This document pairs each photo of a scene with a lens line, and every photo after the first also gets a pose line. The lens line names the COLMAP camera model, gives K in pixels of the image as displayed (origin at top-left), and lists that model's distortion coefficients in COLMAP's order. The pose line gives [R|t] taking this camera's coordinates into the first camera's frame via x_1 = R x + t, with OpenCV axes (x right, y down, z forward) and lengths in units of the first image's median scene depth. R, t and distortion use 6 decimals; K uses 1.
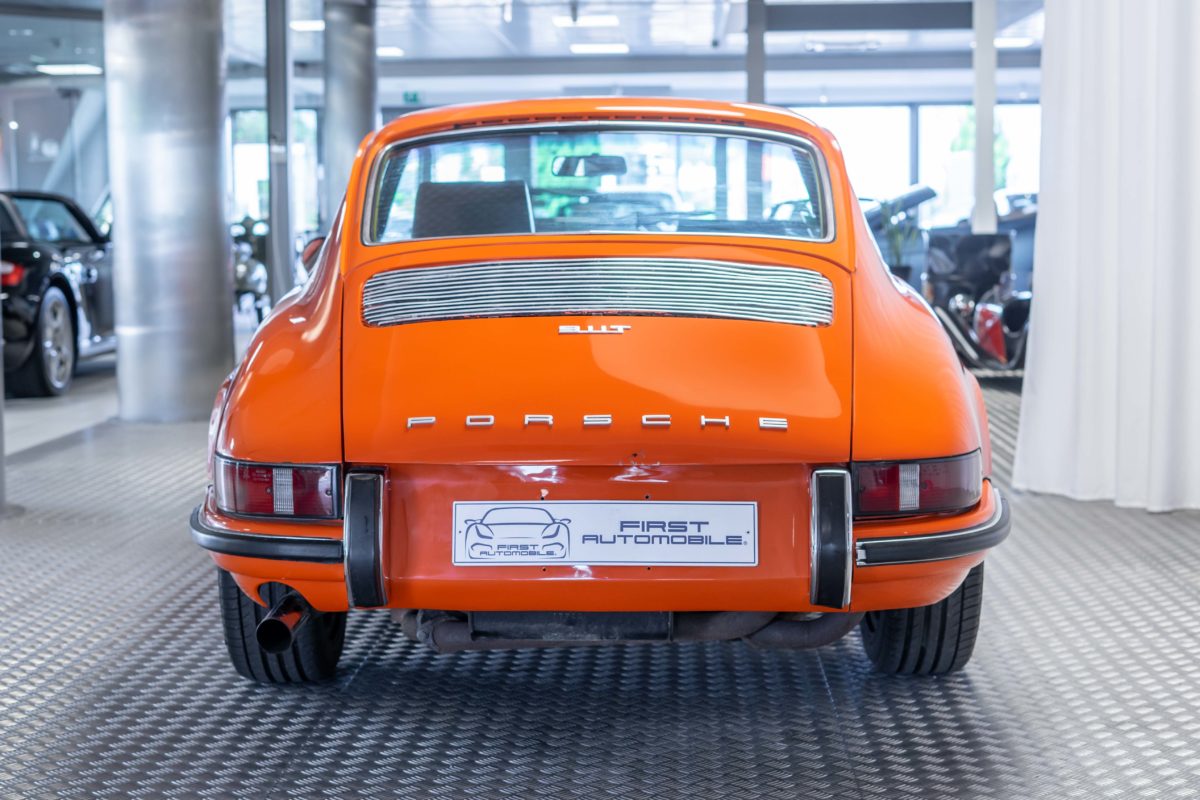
lens RADIAL K [[1989.9, 0, 600.0], [0, 1989.9, 400.0], [0, 0, 1]] dist [0.029706, 0.076962]
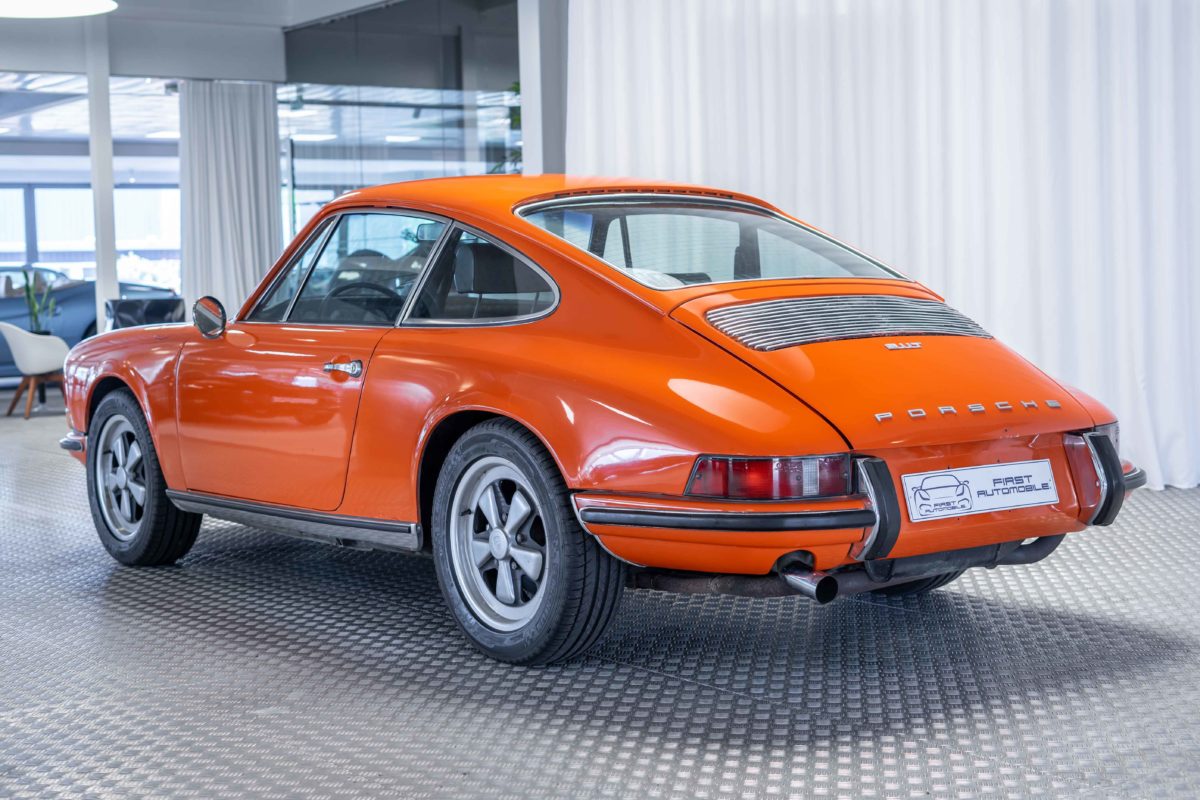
lens RADIAL K [[1852.2, 0, 600.0], [0, 1852.2, 400.0], [0, 0, 1]] dist [0.004400, 0.097058]
pose [[0.794469, -0.054613, 0.604845, -0.984104], [0.076319, 0.997031, -0.010221, -0.001907], [-0.602491, 0.054282, 0.796278, 0.133010]]
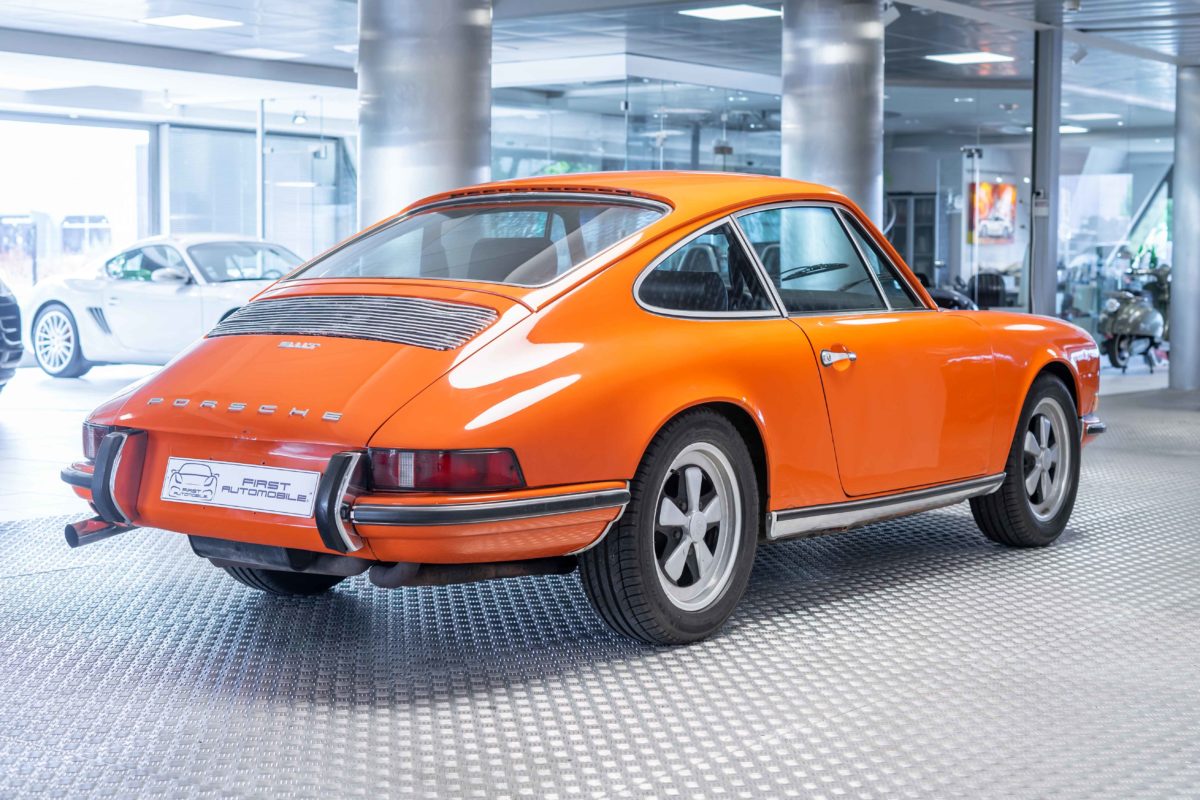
lens RADIAL K [[1989.9, 0, 600.0], [0, 1989.9, 400.0], [0, 0, 1]] dist [0.029706, 0.076962]
pose [[0.809350, 0.052450, -0.584980, 1.047704], [-0.066158, 0.997807, -0.002069, -0.009051], [0.583589, 0.040375, 0.811045, -0.011247]]
